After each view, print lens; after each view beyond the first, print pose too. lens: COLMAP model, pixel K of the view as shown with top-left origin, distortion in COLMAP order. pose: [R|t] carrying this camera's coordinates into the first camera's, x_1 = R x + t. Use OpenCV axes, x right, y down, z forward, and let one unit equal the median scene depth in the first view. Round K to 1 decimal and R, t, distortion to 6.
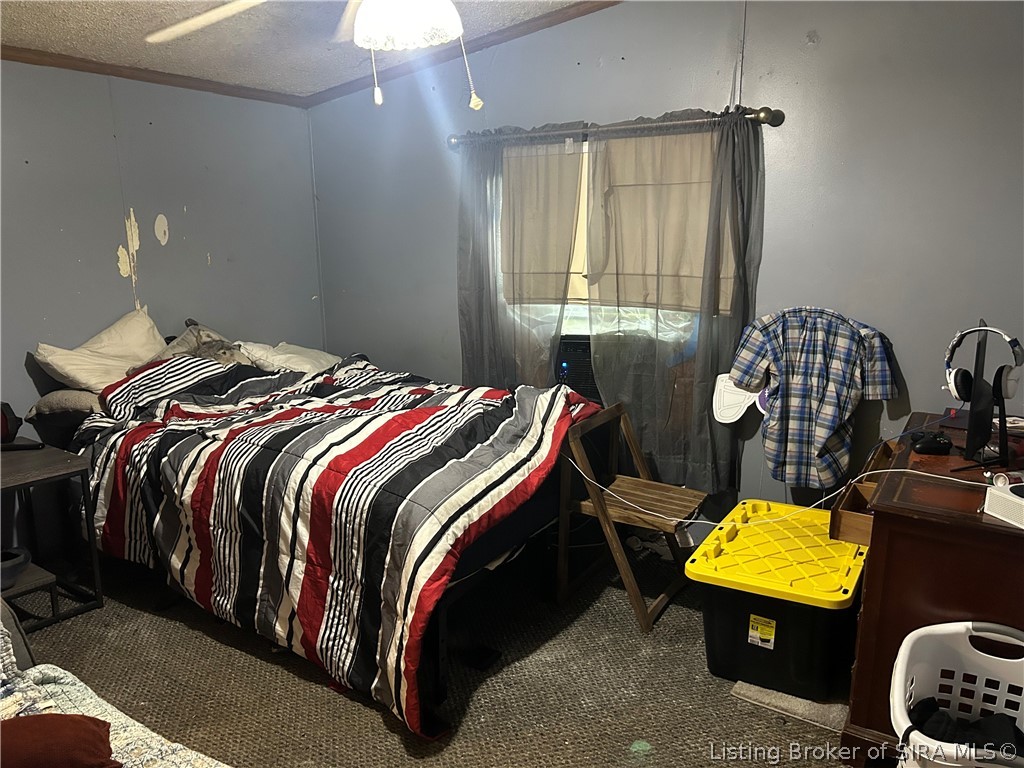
lens RADIAL K [[773.1, 0, 512.7], [0, 773.1, 385.6], [0, 0, 1]] dist [0.032934, -0.024726]
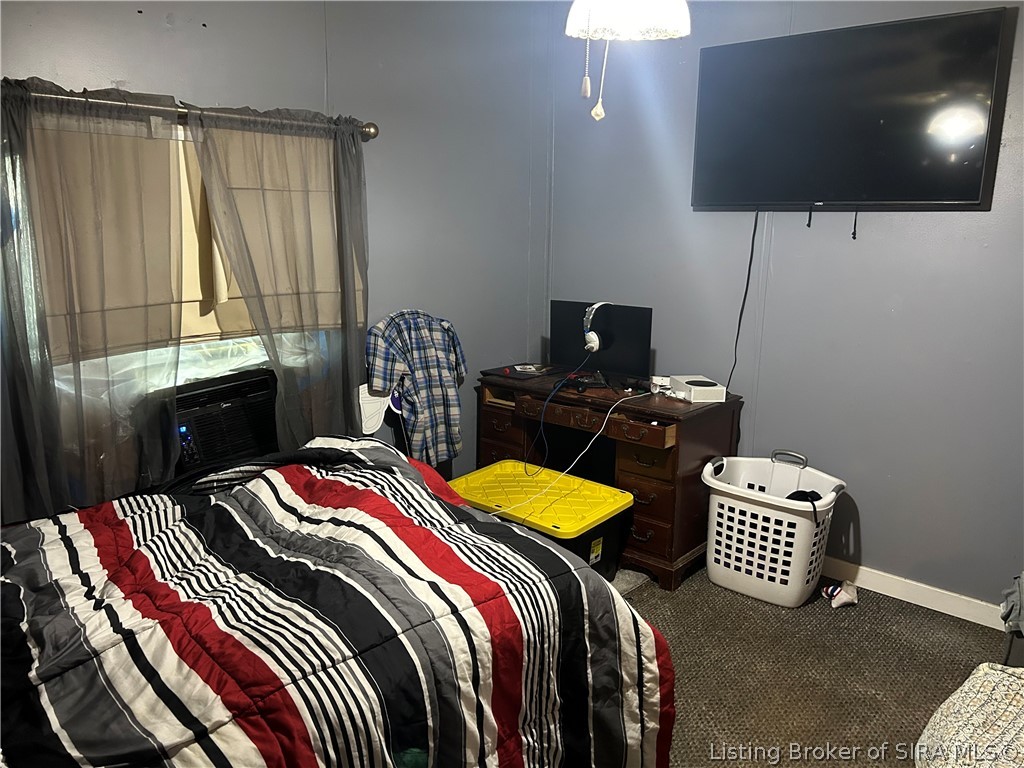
lens RADIAL K [[773.1, 0, 513.7], [0, 773.1, 378.7], [0, 0, 1]] dist [0.032934, -0.024726]
pose [[0.136281, -0.185744, 0.973102, -0.650161], [0.197569, 0.967630, 0.157030, -0.138284], [-0.970770, 0.170854, 0.168567, 0.626064]]
